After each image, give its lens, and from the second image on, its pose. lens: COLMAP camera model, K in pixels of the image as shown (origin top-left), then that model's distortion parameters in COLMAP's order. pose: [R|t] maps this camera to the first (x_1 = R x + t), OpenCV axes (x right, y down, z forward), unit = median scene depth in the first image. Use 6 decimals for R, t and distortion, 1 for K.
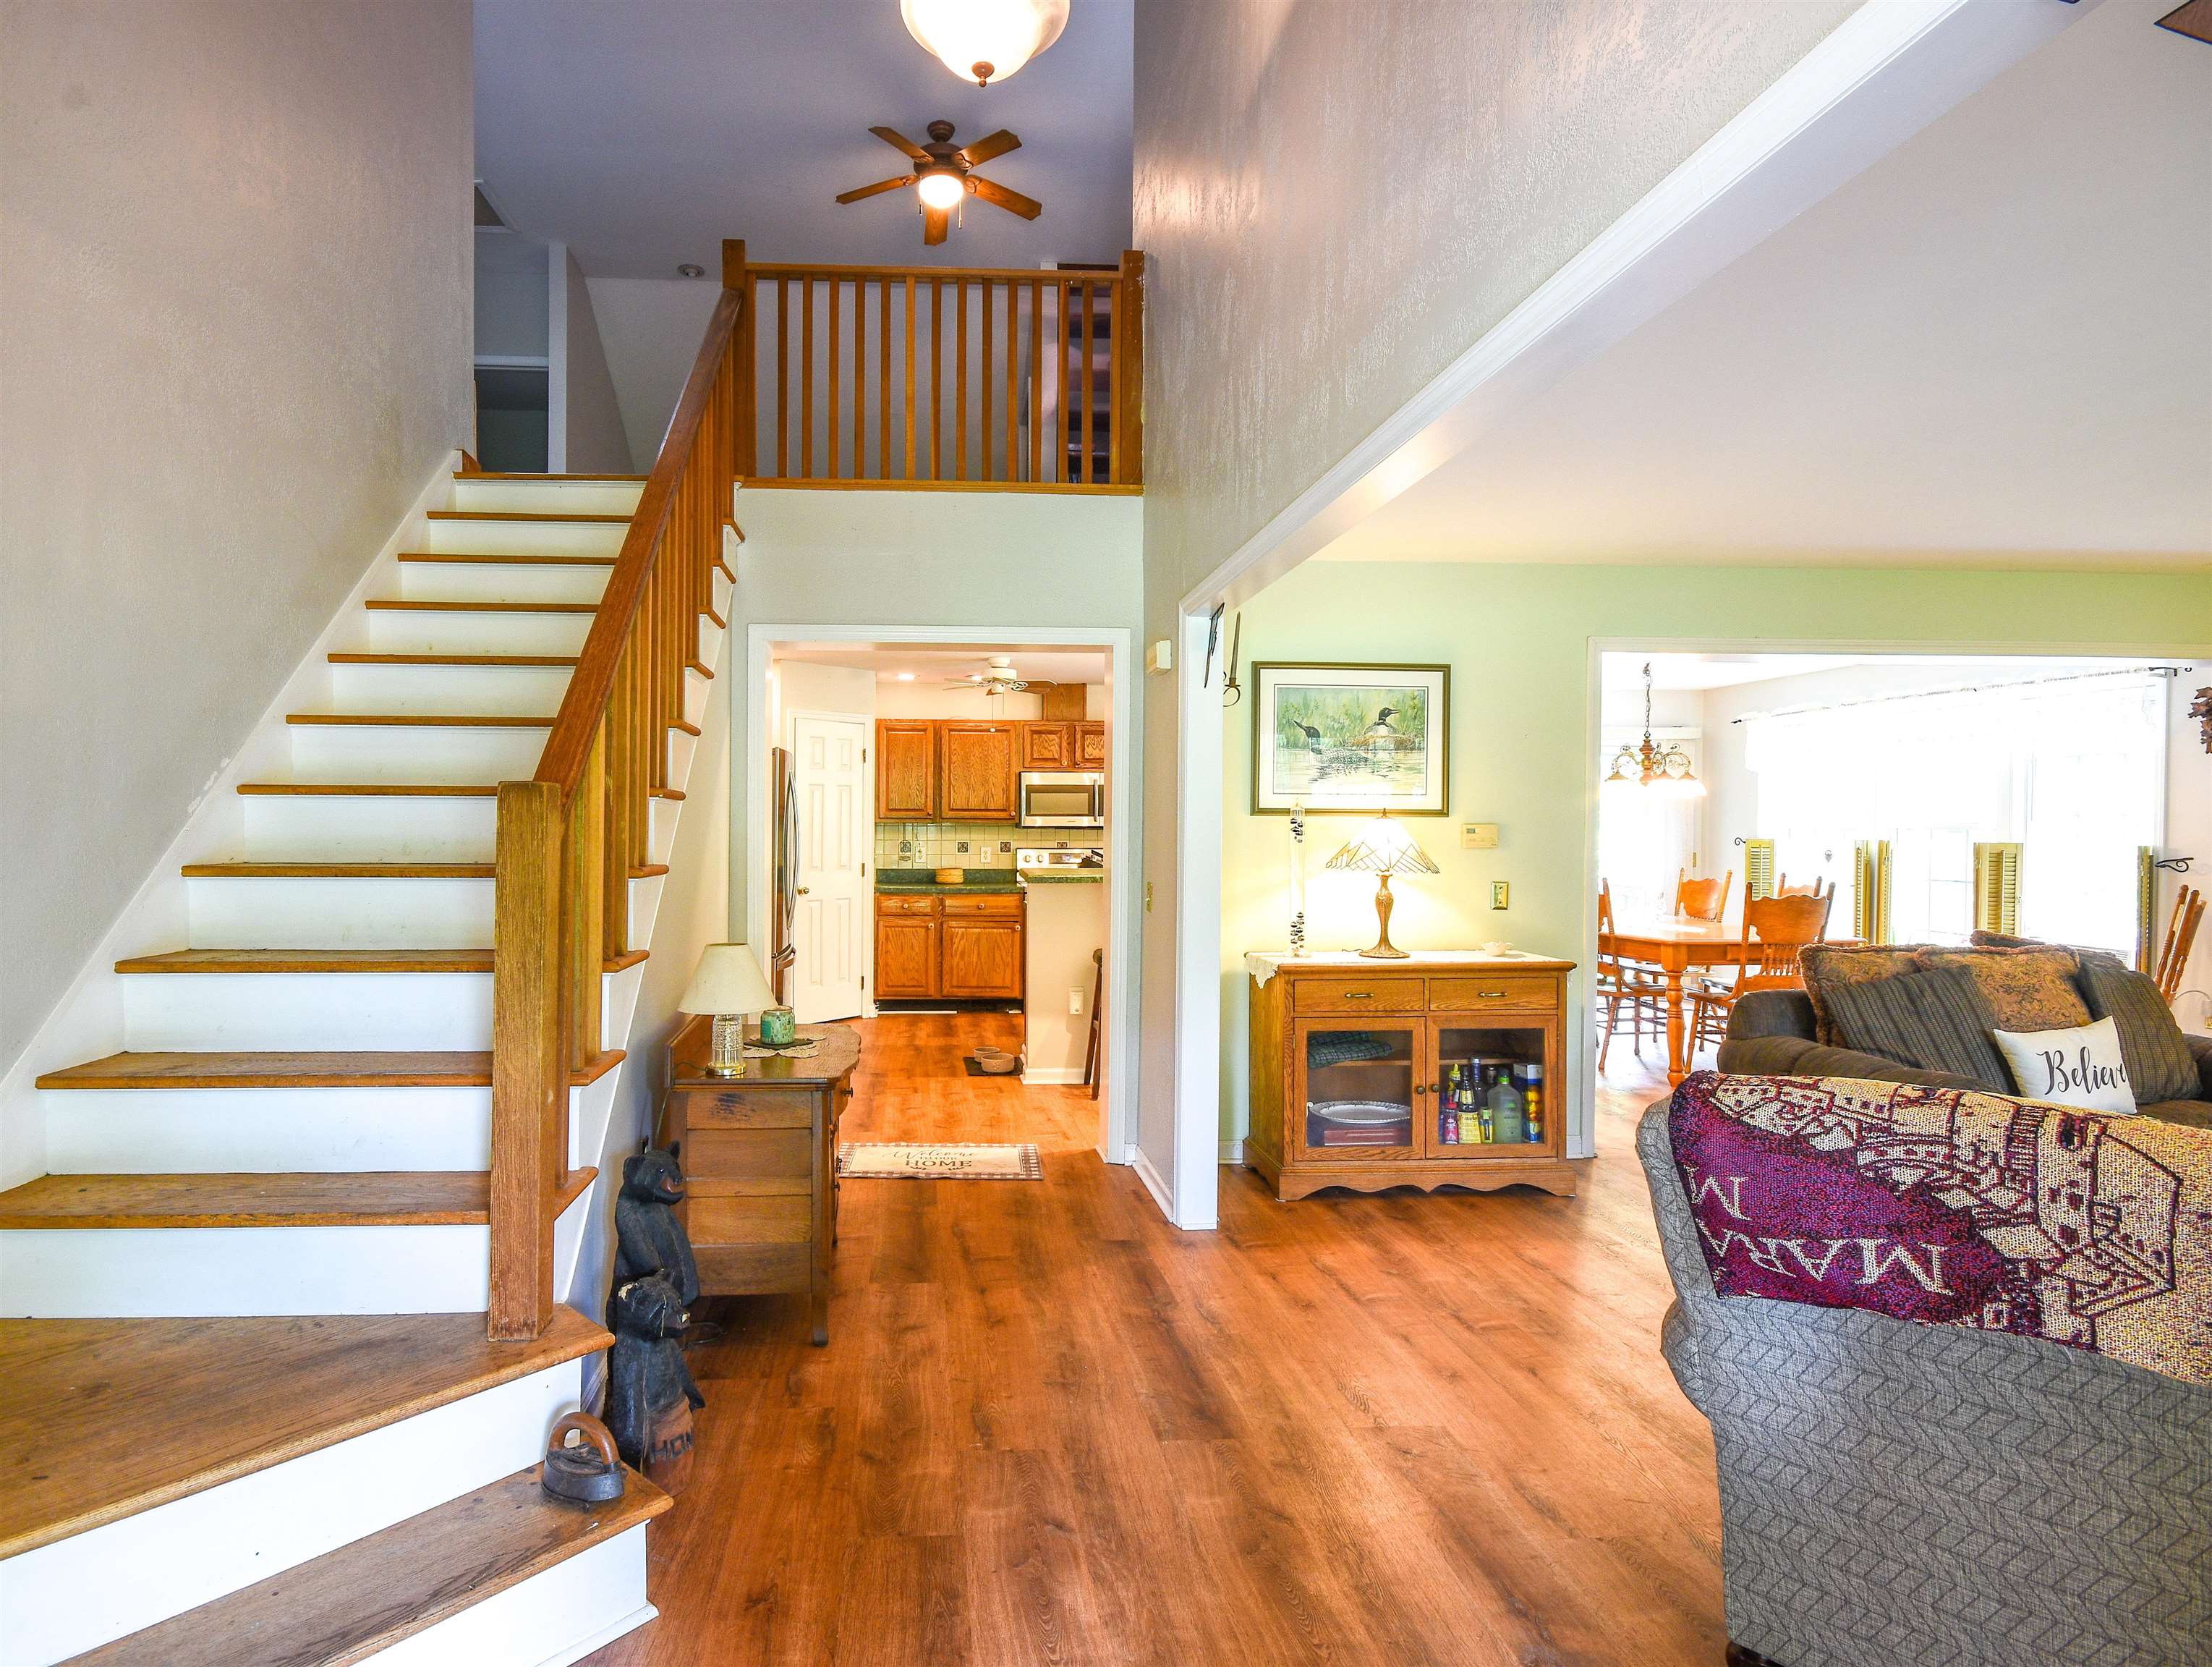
lens RADIAL K [[1916.0, 0, 1106.0], [0, 1916.0, 833.5], [0, 0, 1]] dist [0.001562, 0.012252]
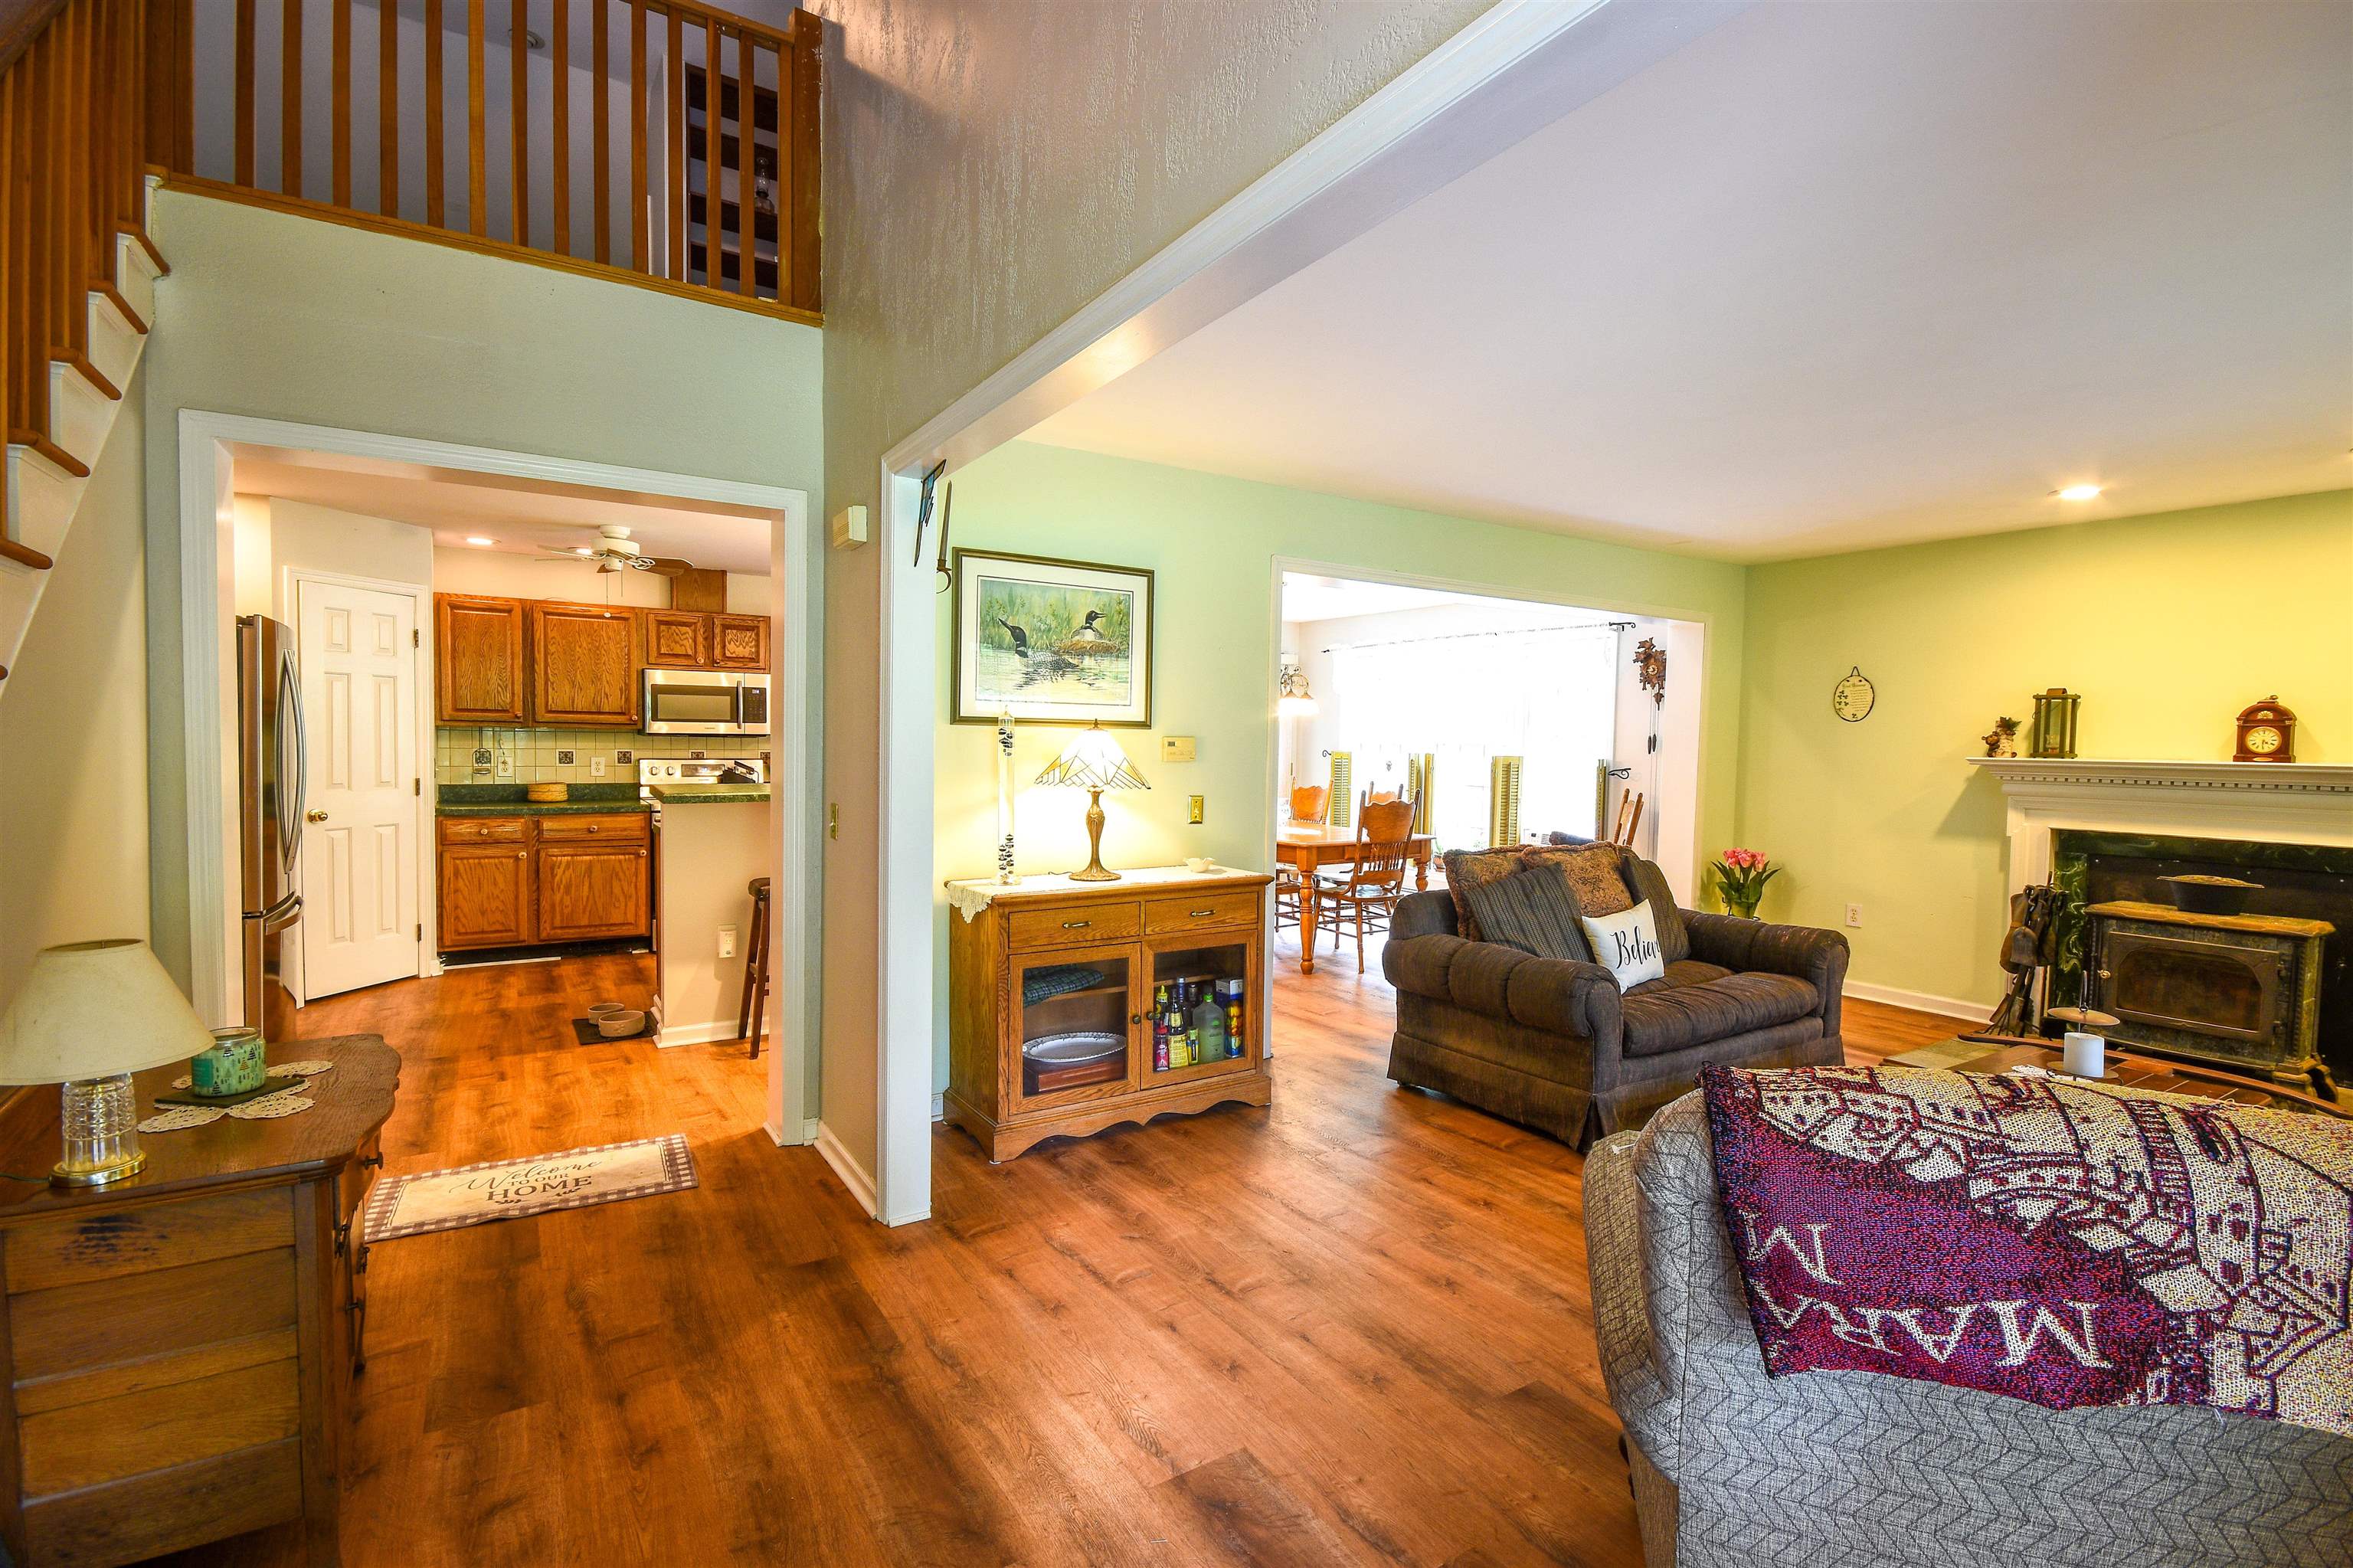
lens RADIAL K [[1046.6, 0, 1175.1], [0, 1046.6, 787.0], [0, 0, 1]] dist [0.009185, -0.010095]
pose [[0.891048, -0.010374, 0.453790, -0.051648], [-0.010870, 0.998964, 0.044181, -0.003251], [-0.453778, -0.044300, 0.890013, 0.537500]]
